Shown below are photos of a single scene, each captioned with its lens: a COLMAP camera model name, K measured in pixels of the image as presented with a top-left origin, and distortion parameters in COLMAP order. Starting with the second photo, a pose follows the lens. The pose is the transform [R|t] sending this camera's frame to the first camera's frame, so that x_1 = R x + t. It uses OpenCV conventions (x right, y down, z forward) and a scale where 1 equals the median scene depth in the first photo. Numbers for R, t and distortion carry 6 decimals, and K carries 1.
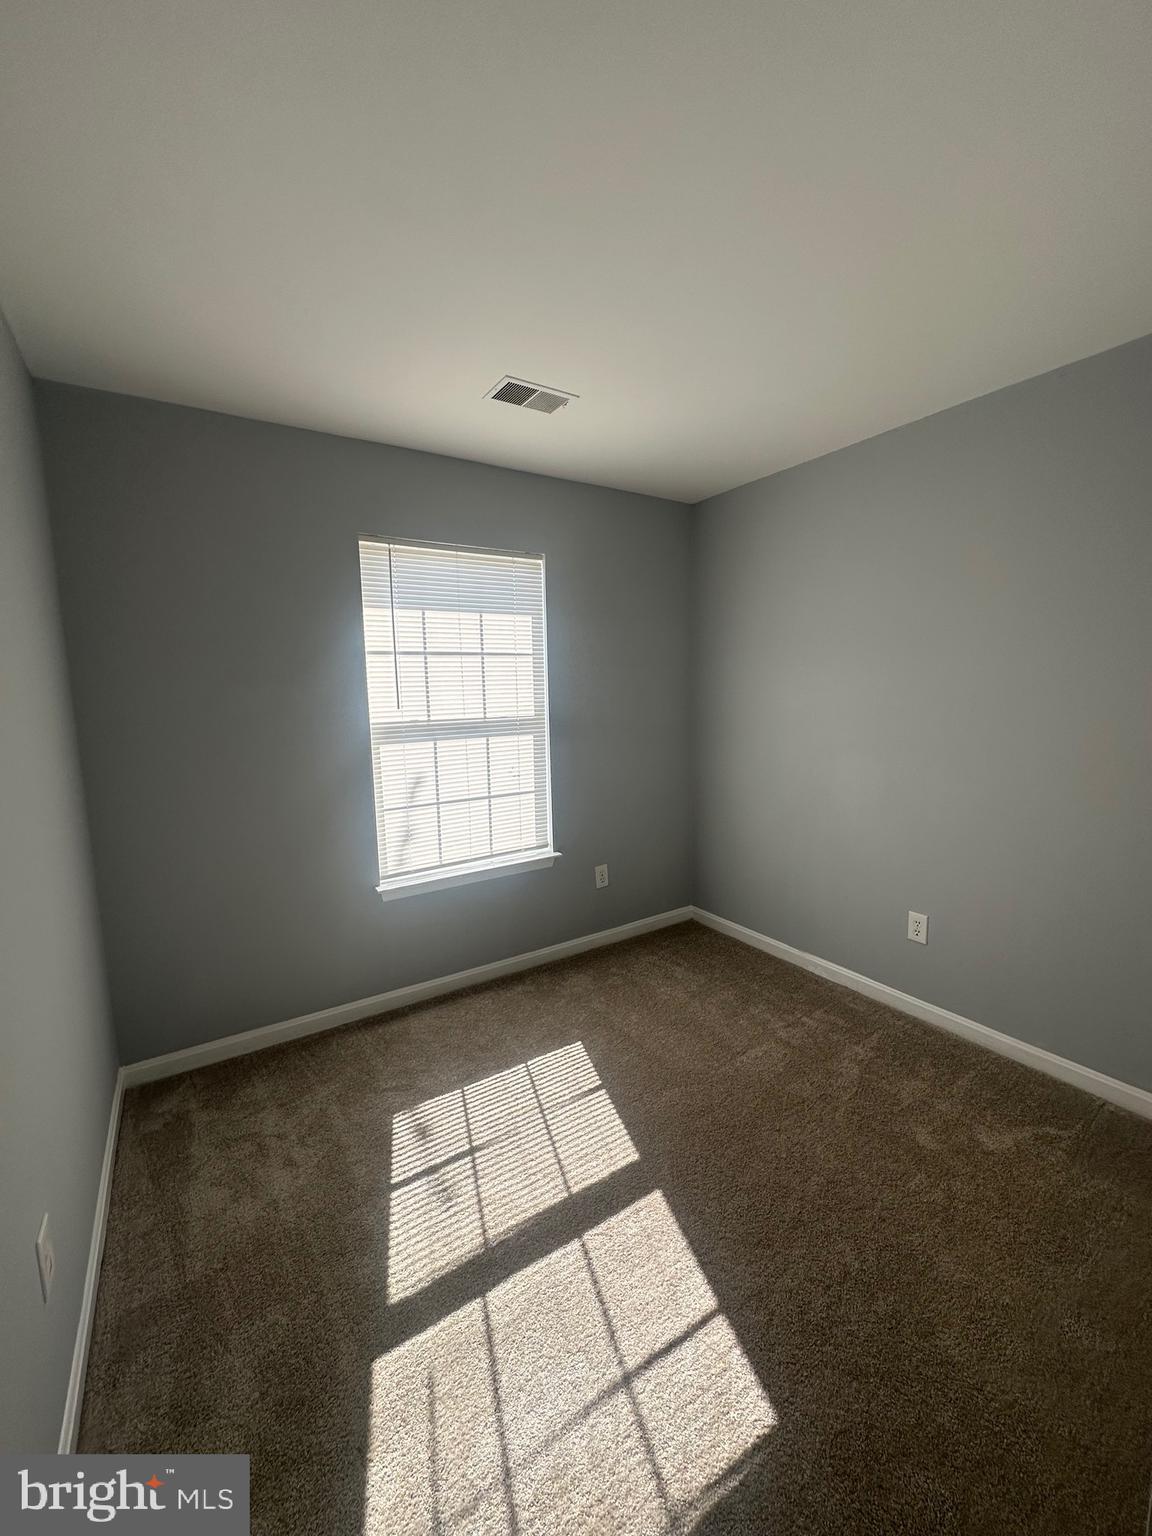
lens RADIAL K [[614.6, 0, 577.8], [0, 614.6, 764.7], [0, 0, 1]] dist [-0.004426, 0.000212]
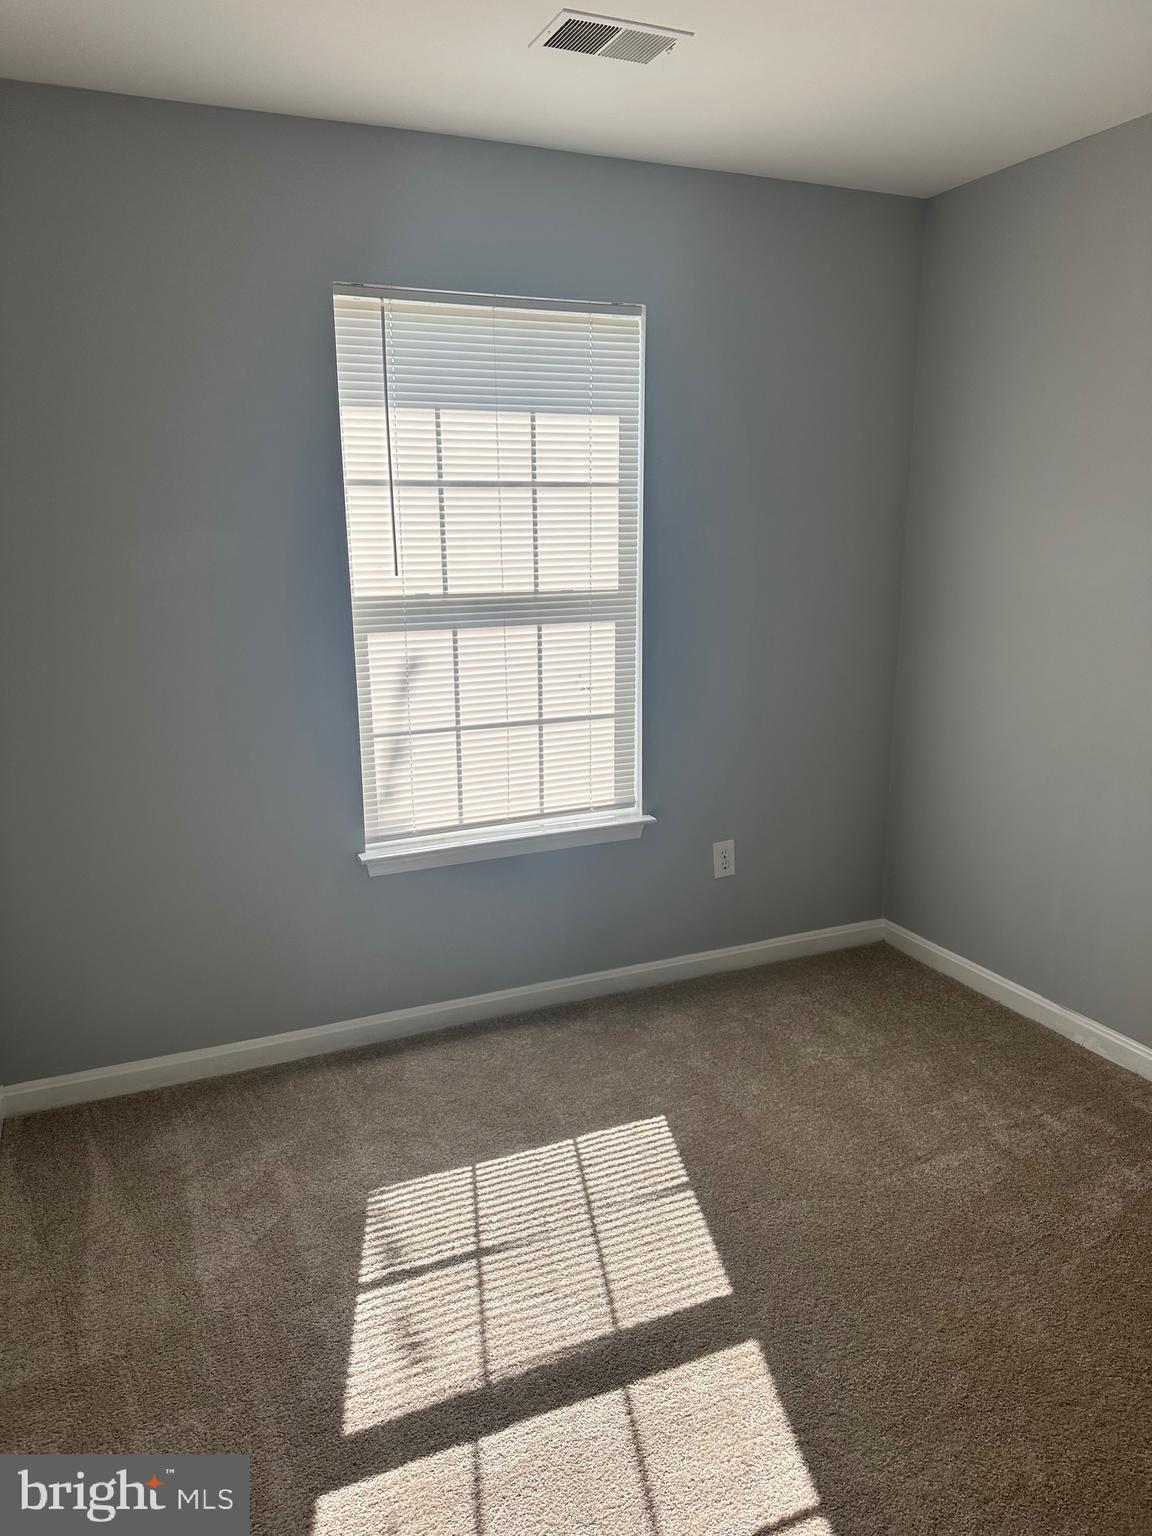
lens RADIAL K [[1090.5, 0, 576.0], [0, 1090.5, 768.0], [0, 0, 1]] dist [0.088353, -0.114062]
pose [[0.986927, 0.045715, -0.154549, 0.069712], [-0.030097, 0.994337, 0.101921, -0.015373], [0.158334, -0.095937, 0.982714, -0.084232]]
